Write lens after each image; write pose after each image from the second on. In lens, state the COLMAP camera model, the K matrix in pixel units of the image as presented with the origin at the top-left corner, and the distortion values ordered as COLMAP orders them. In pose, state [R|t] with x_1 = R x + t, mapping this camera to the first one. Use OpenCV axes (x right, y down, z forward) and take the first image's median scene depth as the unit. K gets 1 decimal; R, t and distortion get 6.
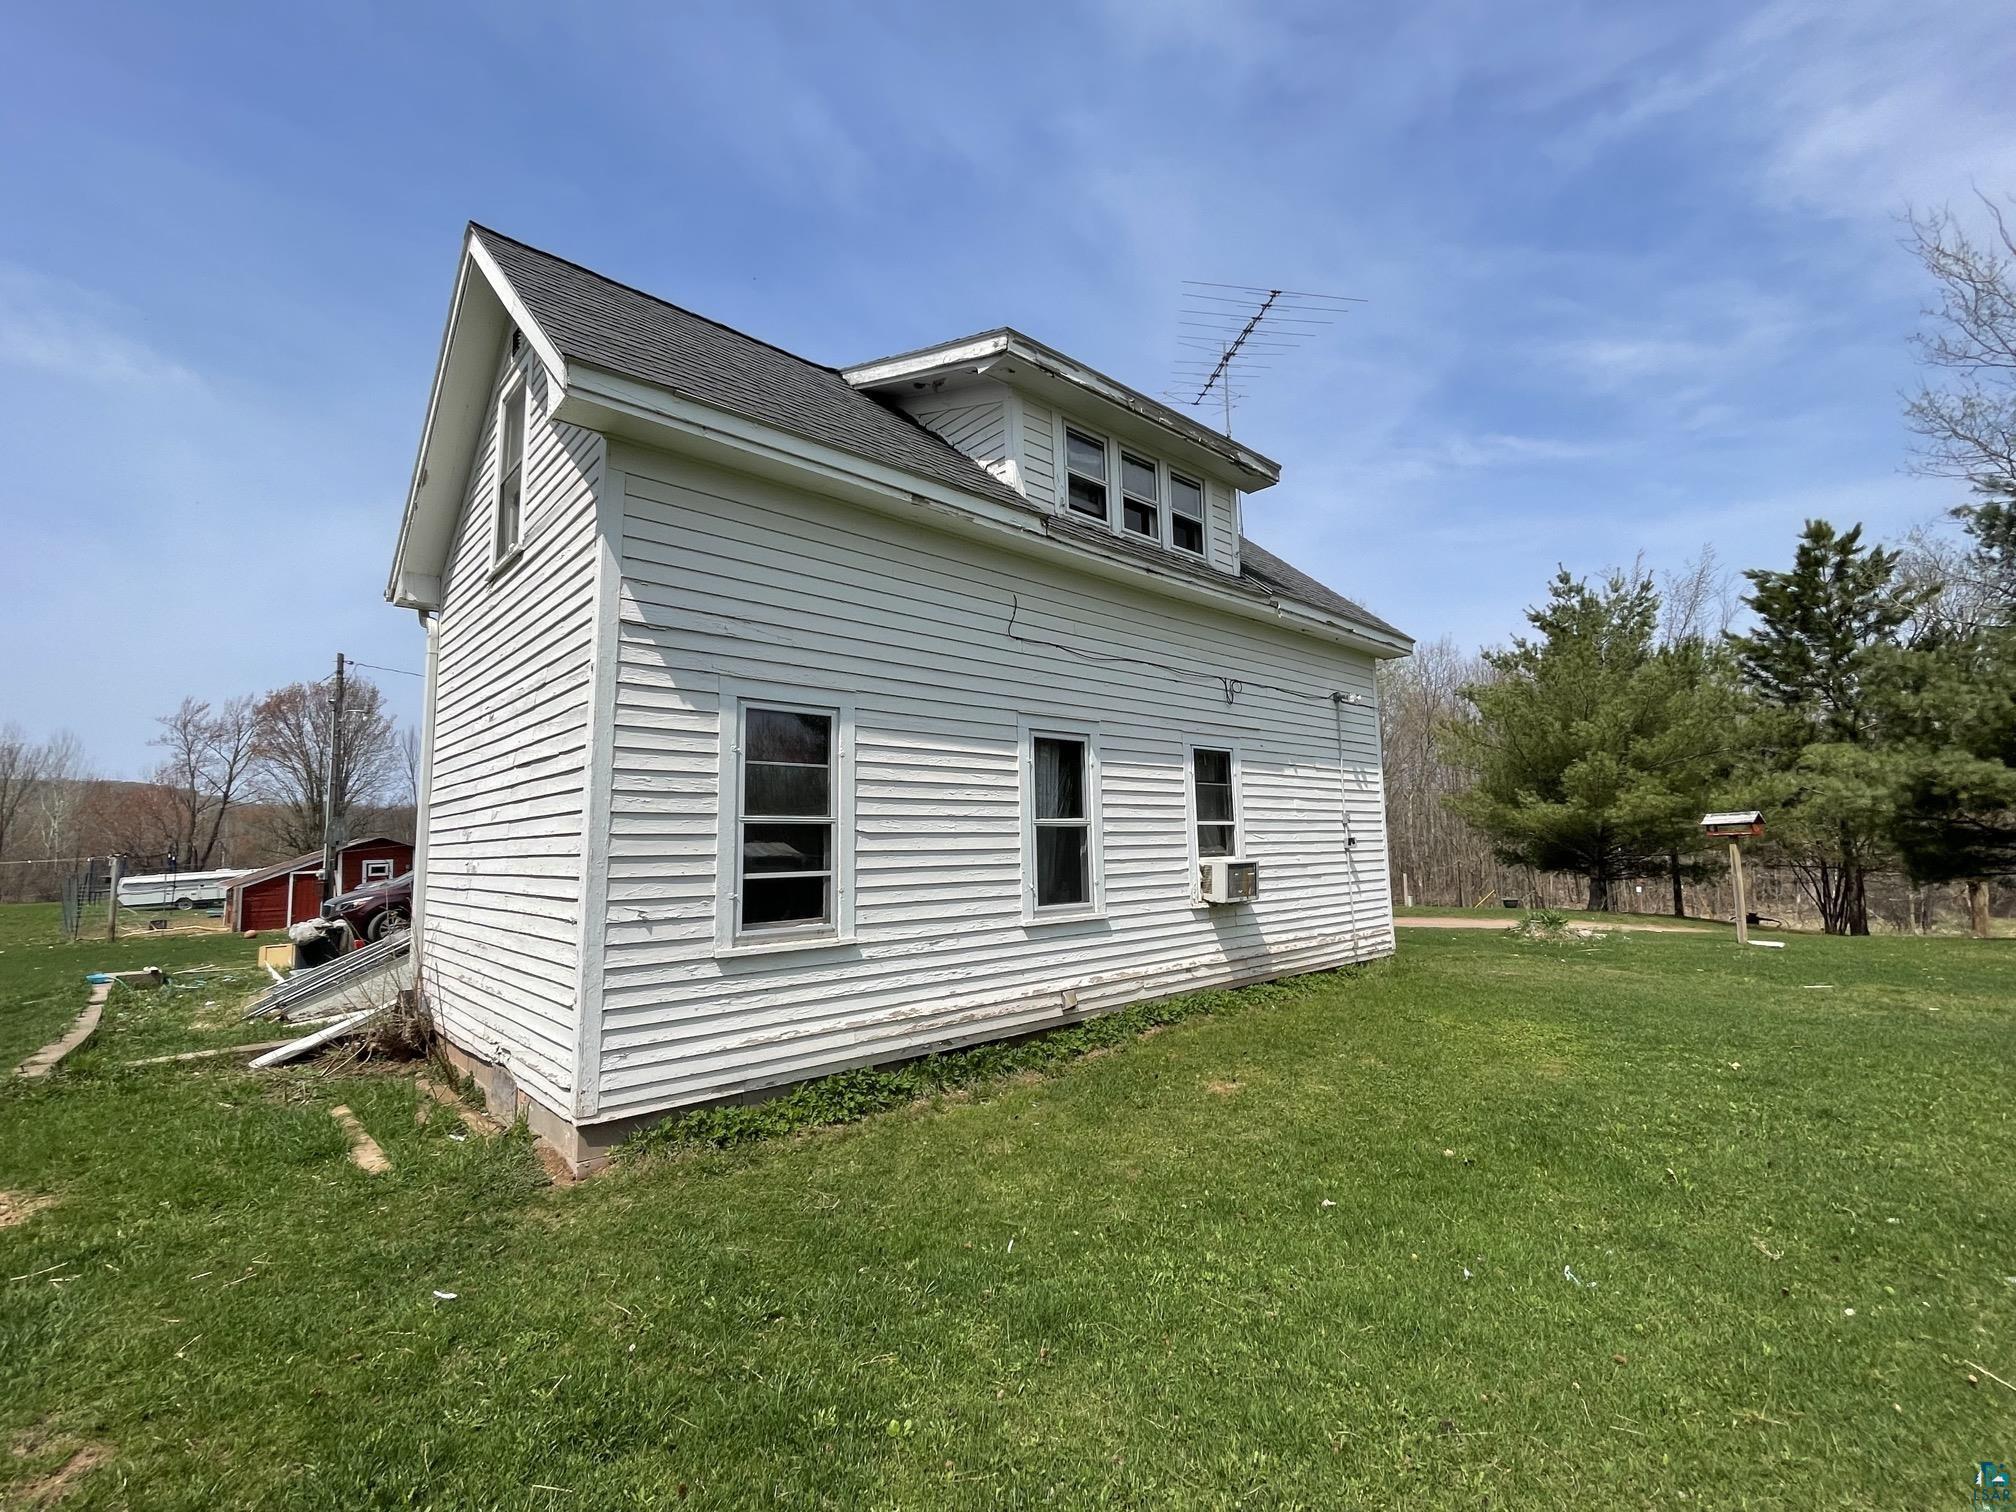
lens RADIAL K [[885.1, 0, 1003.6], [0, 885.1, 757.0], [0, 0, 1]] dist [0.001209, 0.000682]
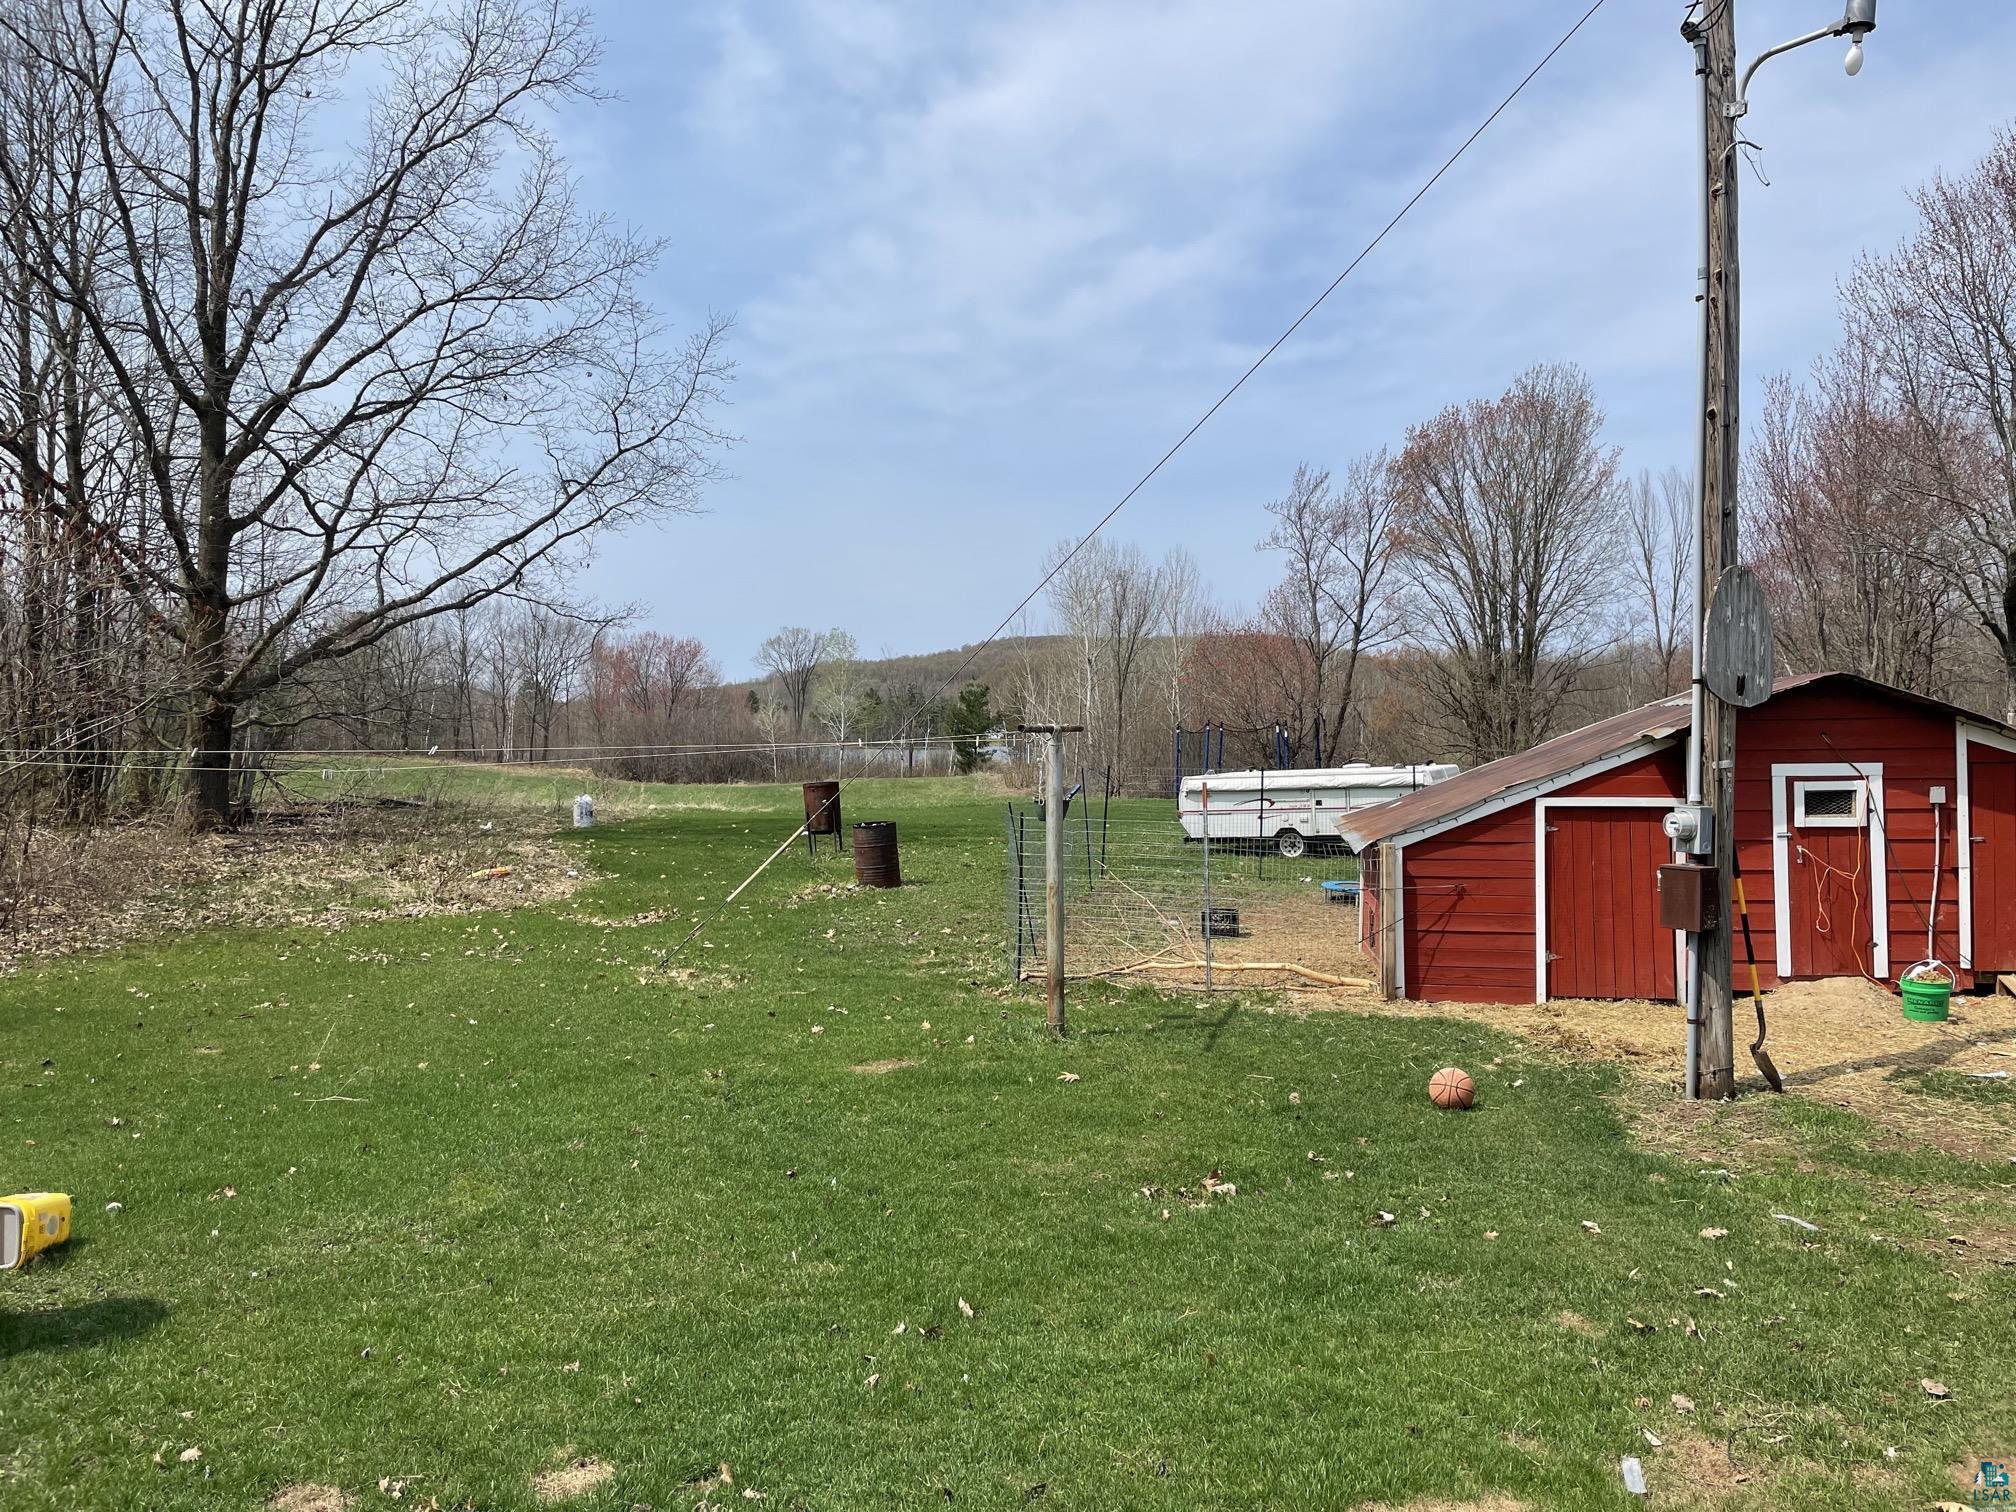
lens RADIAL K [[1525.8, 0, 1006.7], [0, 1525.8, 750.4], [0, 0, 1]] dist [0.009604, 0.001777]
pose [[0.583595, 0.028759, -0.811536, -0.199342], [0.067233, 0.994230, 0.083582, 0.024714], [0.809257, -0.103340, 0.578294, 0.229005]]
